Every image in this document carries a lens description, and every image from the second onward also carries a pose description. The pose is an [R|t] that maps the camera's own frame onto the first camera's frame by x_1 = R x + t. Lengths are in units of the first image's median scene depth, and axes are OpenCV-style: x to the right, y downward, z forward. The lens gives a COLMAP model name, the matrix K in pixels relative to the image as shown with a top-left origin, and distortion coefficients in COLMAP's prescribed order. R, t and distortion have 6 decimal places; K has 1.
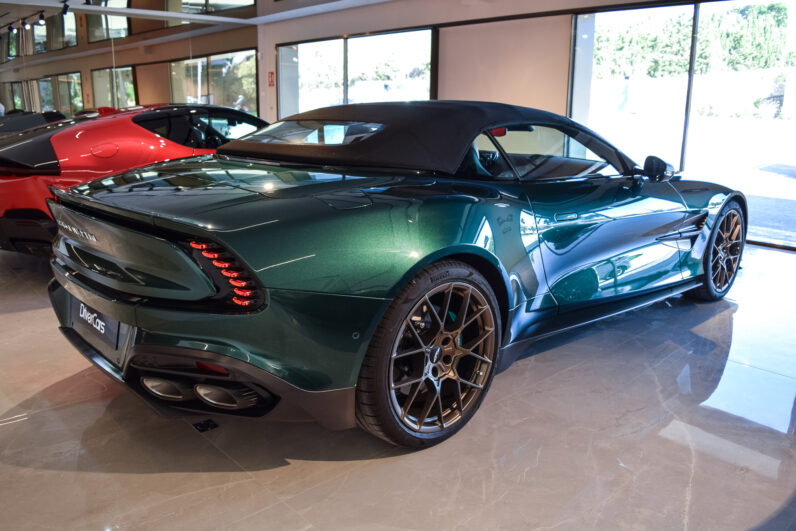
lens RADIAL K [[646.0, 0, 398.0], [0, 646.0, 265.5], [0, 0, 1]] dist [-0.092421, 0.012955]
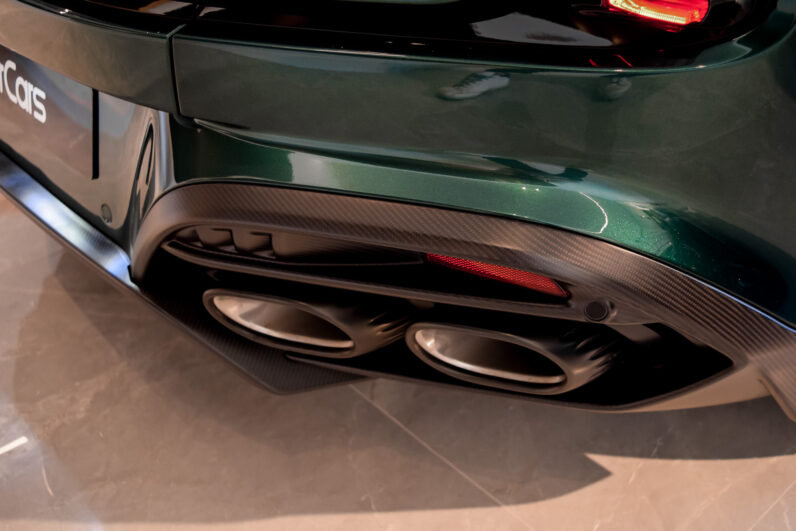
lens RADIAL K [[888.8, 0, 398.0], [0, 888.8, 265.5], [0, 0, 1]] dist [-0.013115, -0.006321]
pose [[0.999456, -0.001017, -0.032971, -0.240858], [0.012211, 0.939927, 0.341158, 0.020846], [0.030643, -0.341375, 0.939427, 0.494805]]
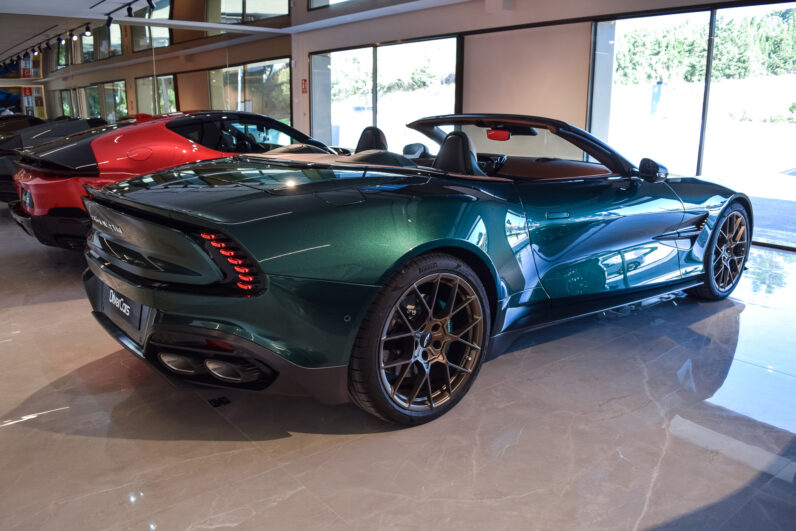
lens RADIAL K [[646.0, 0, 398.0], [0, 646.0, 265.5], [0, 0, 1]] dist [-0.092421, 0.012955]
pose [[0.998010, 0.009114, -0.062401, 0.071957], [-0.009632, 0.999922, -0.008003, 0.020115], [0.062323, 0.008588, 0.998019, -0.085240]]
